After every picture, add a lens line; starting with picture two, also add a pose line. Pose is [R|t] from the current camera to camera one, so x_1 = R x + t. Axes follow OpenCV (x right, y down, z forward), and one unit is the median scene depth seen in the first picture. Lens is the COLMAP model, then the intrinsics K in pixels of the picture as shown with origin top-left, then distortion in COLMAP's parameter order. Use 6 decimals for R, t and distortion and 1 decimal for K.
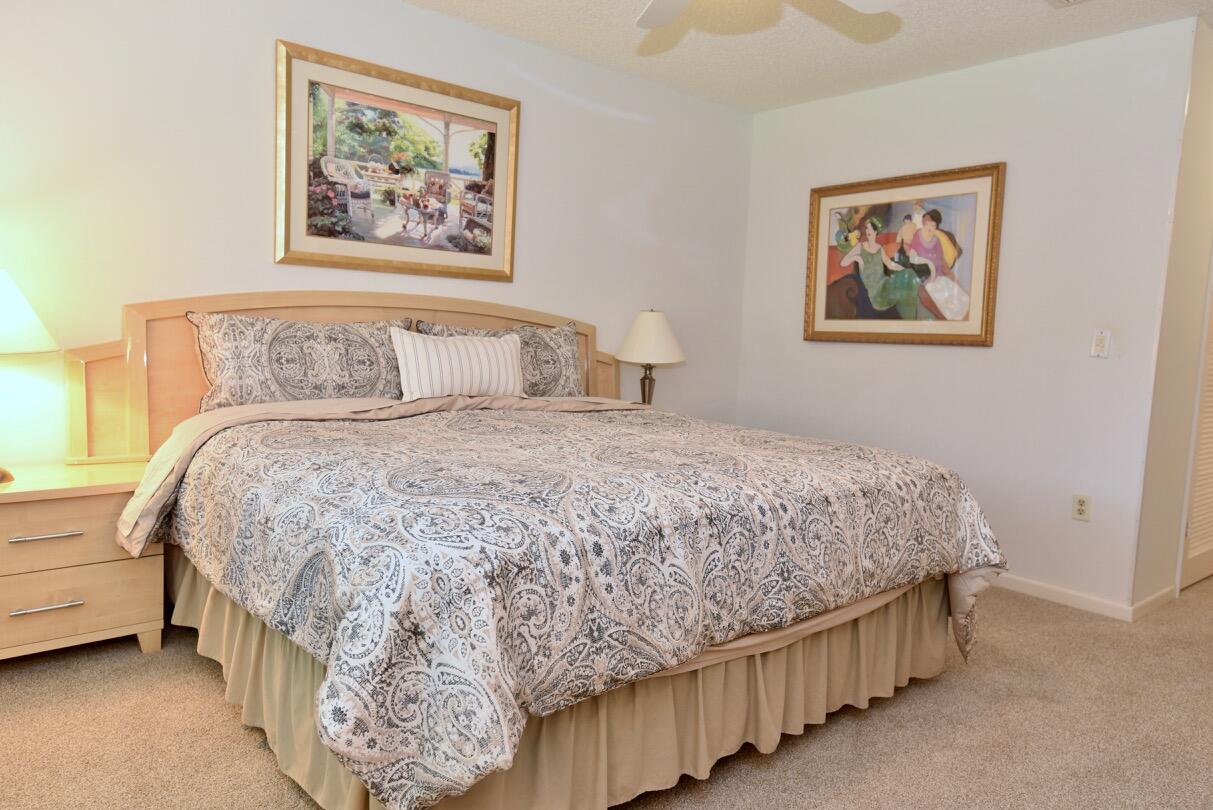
lens RADIAL K [[797.6, 0, 604.8], [0, 797.6, 403.4], [0, 0, 1]] dist [0.027886, 0.002623]
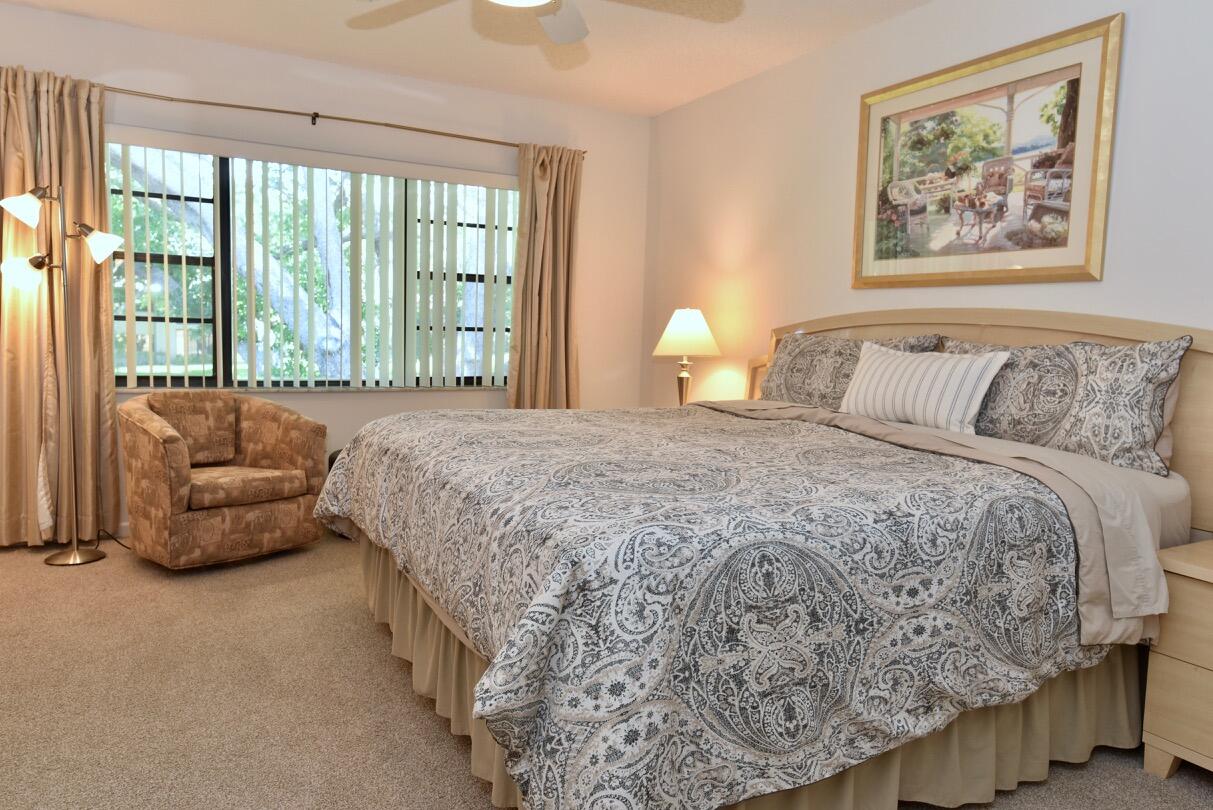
lens RADIAL K [[797.6, 0, 596.1], [0, 797.6, 397.9], [0, 0, 1]] dist [0.027886, 0.002623]
pose [[-0.188060, 0.035232, -0.981525, 0.760525], [-0.145166, 0.987383, 0.063256, -0.040249], [0.971370, 0.154380, -0.180573, 0.854041]]
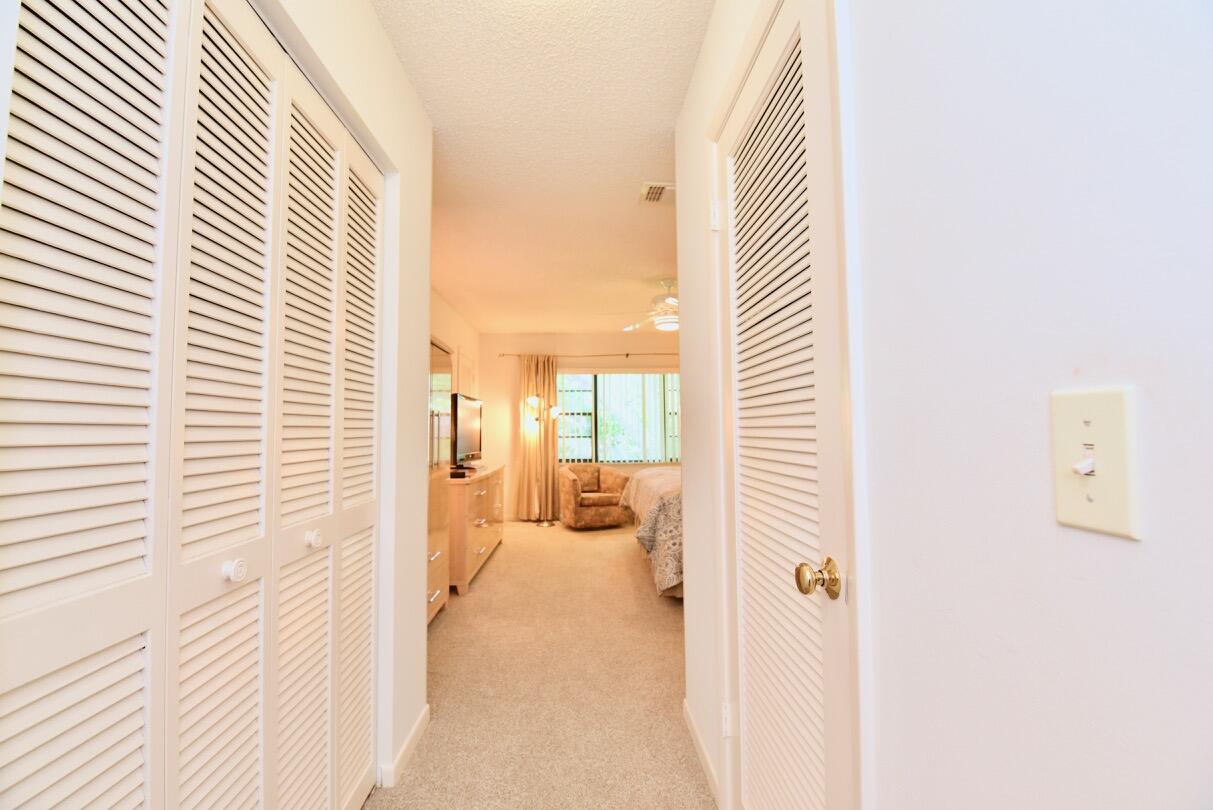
lens RADIAL K [[527.5, 0, 595.2], [0, 527.5, 413.4], [0, 0, 1]] dist [-0.002409, -0.007985]
pose [[-0.615286, -0.069433, -0.785240, 1.041080], [-0.103222, 0.994633, -0.007068, -0.057464], [0.781517, 0.076705, -0.619151, 1.110566]]
